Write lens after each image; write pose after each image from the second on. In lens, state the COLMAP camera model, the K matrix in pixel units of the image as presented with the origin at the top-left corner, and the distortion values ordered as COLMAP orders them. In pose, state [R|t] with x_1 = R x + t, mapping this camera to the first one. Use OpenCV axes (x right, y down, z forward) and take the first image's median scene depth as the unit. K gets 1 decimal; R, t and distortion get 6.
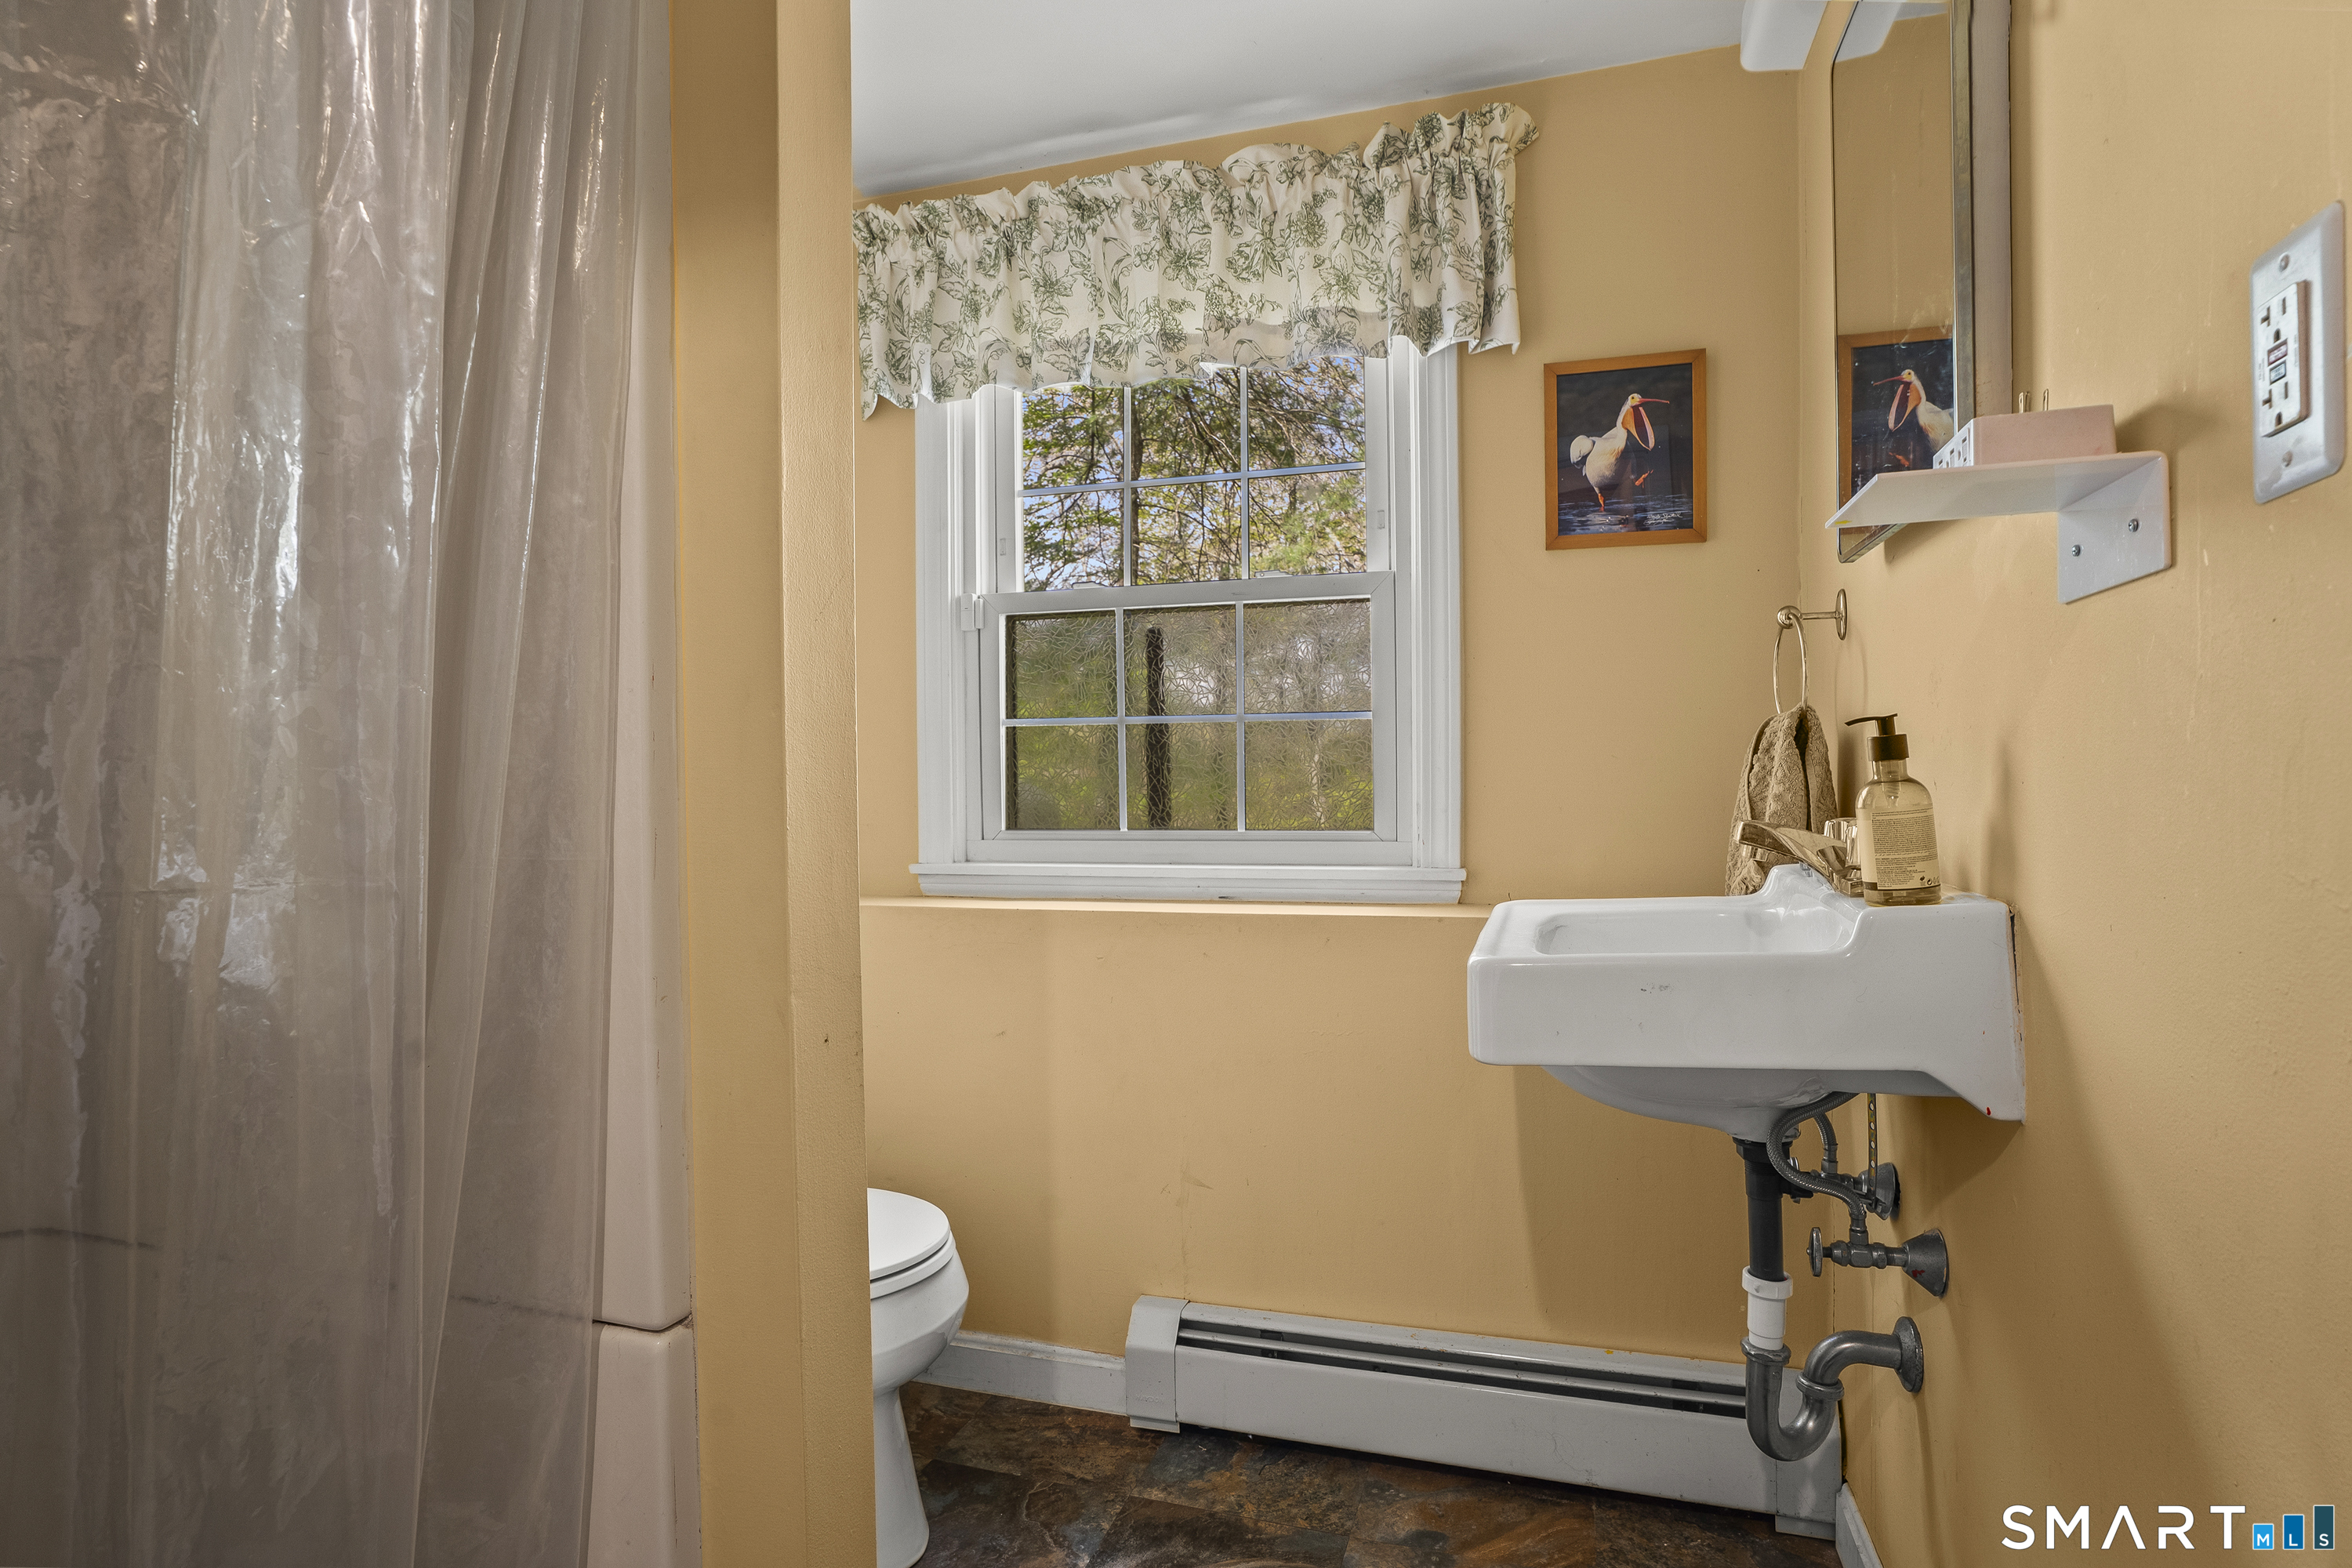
lens RADIAL K [[1180.8, 0, 1182.8], [0, 1180.8, 775.9], [0, 0, 1]] dist [-0.001909, 0.000056]
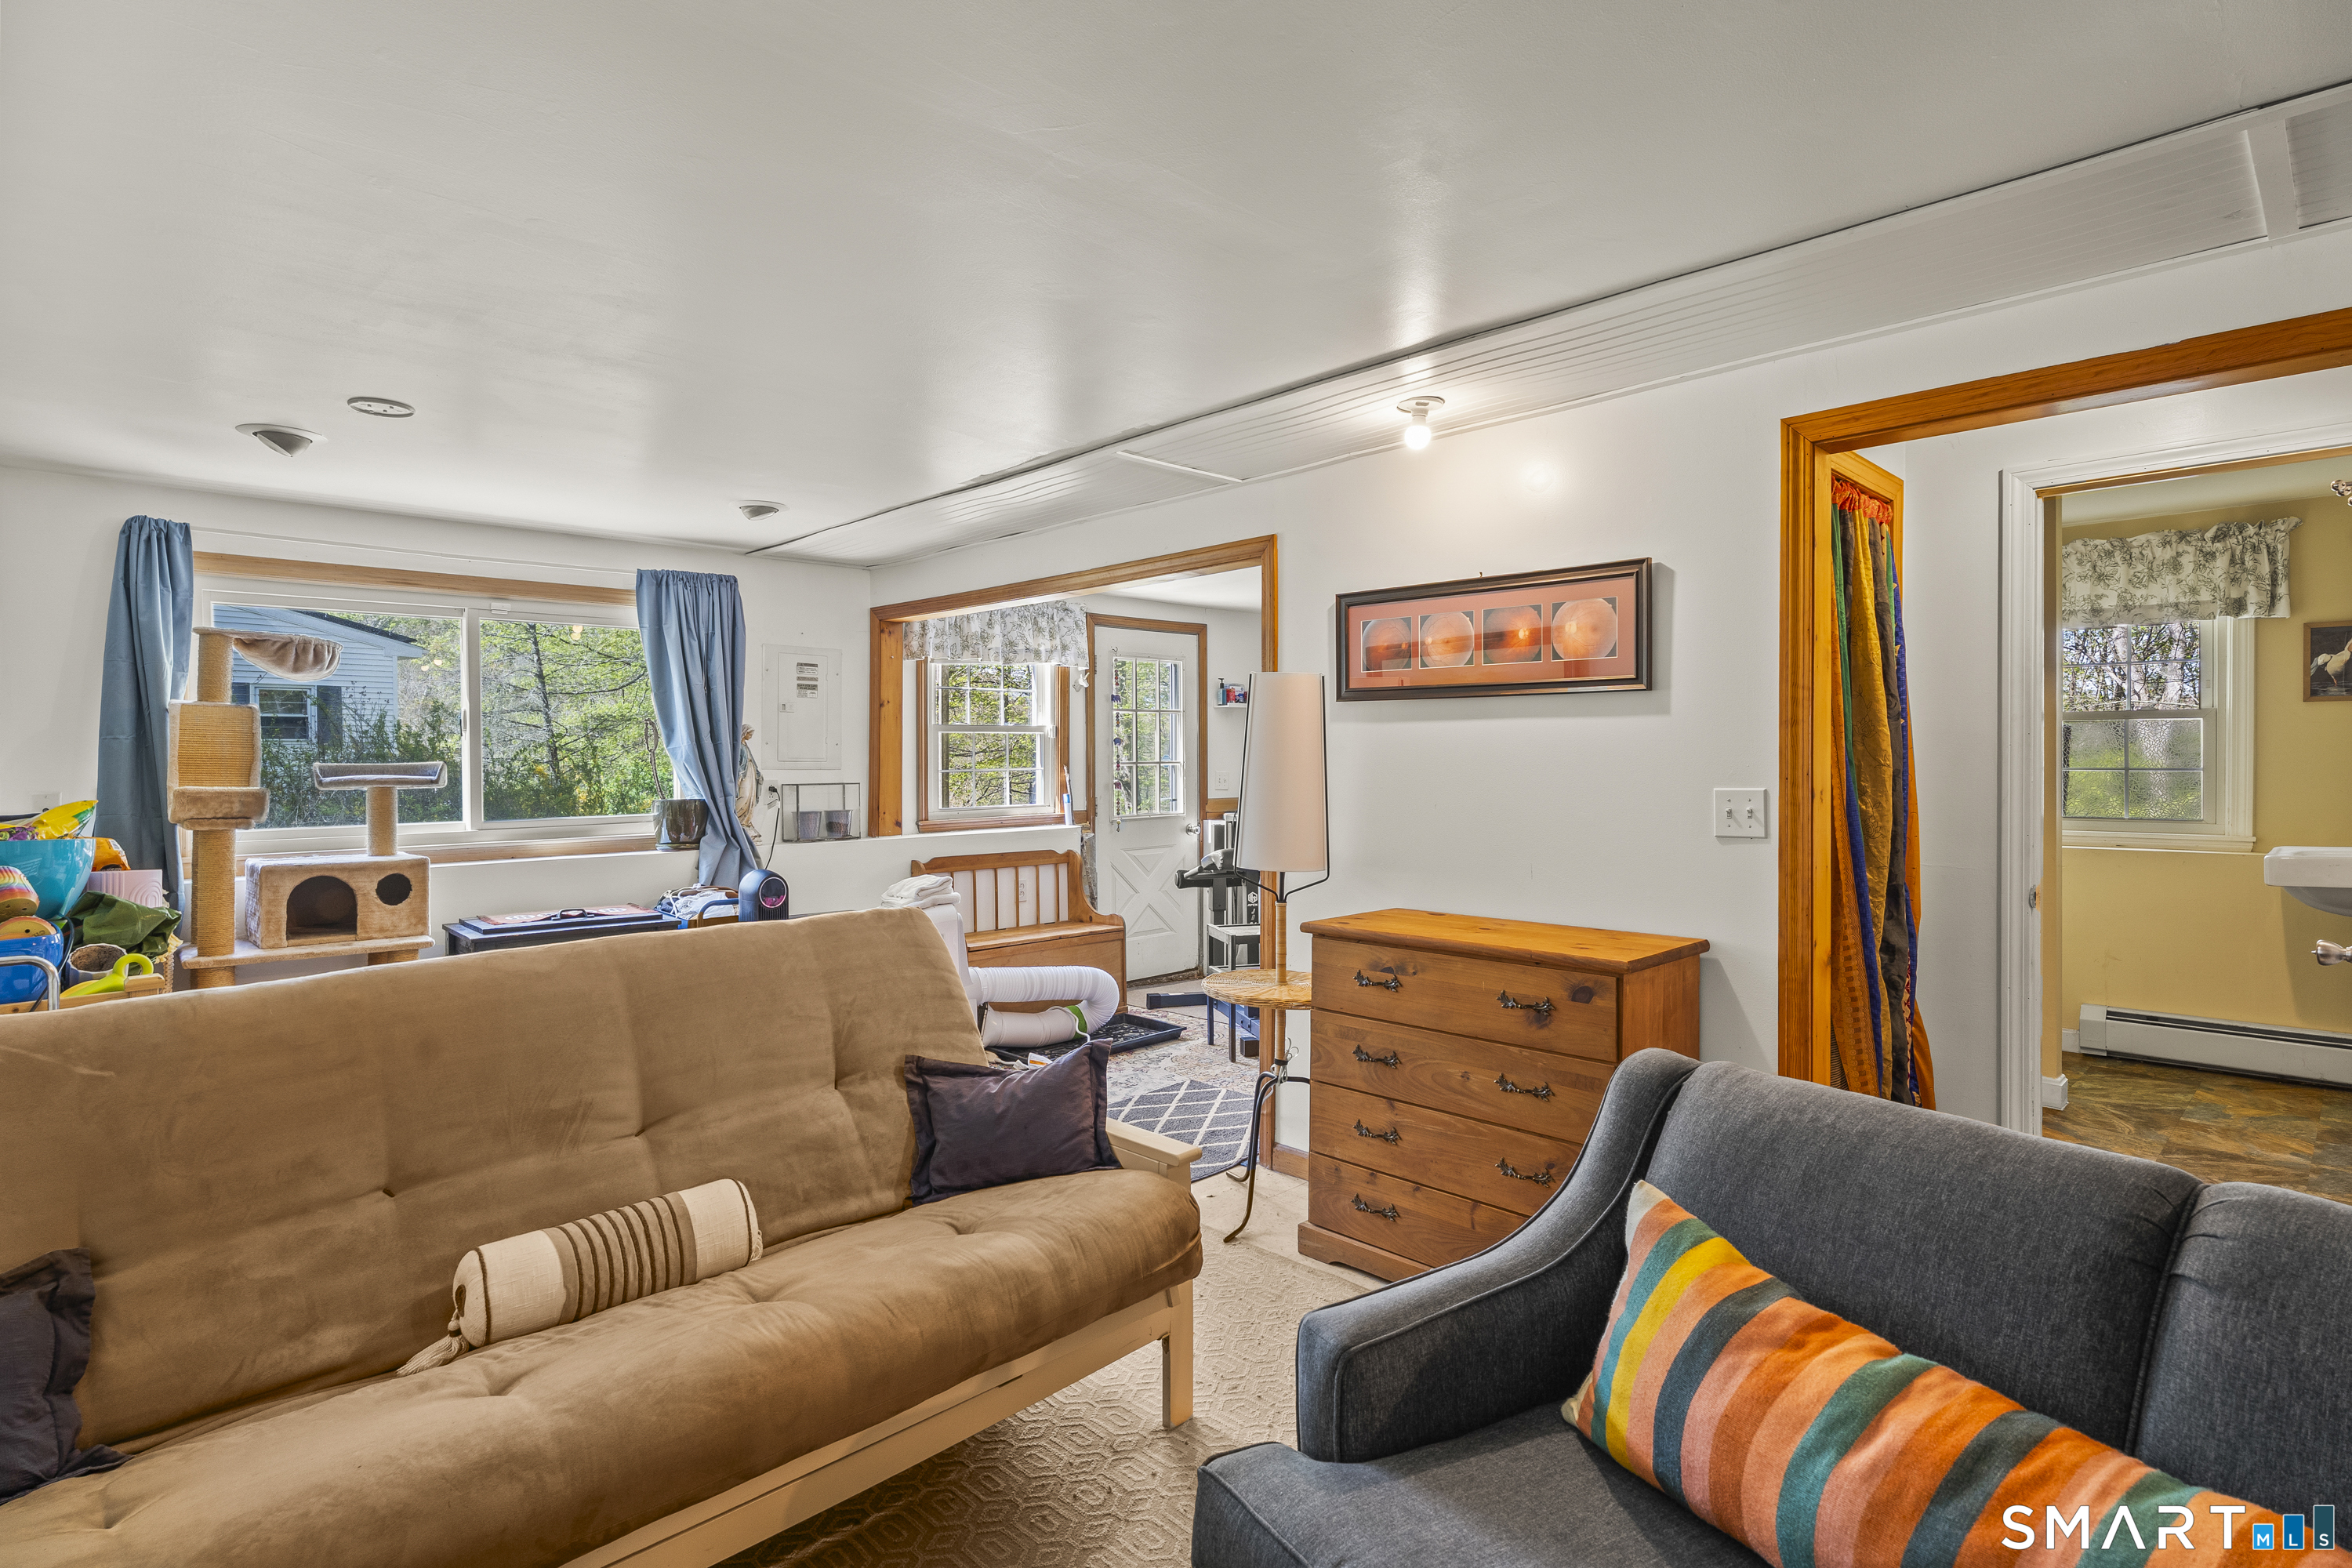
lens RADIAL K [[1202.8, 0, 1168.9], [0, 1202.8, 785.8], [0, 0, 1]] dist [-0.007772, 0.008534]
pose [[0.888931, 0.006666, -0.457992, -0.594754], [0.007090, 0.999574, 0.028310, -0.106858], [0.457986, -0.028413, 0.888505, -2.139703]]
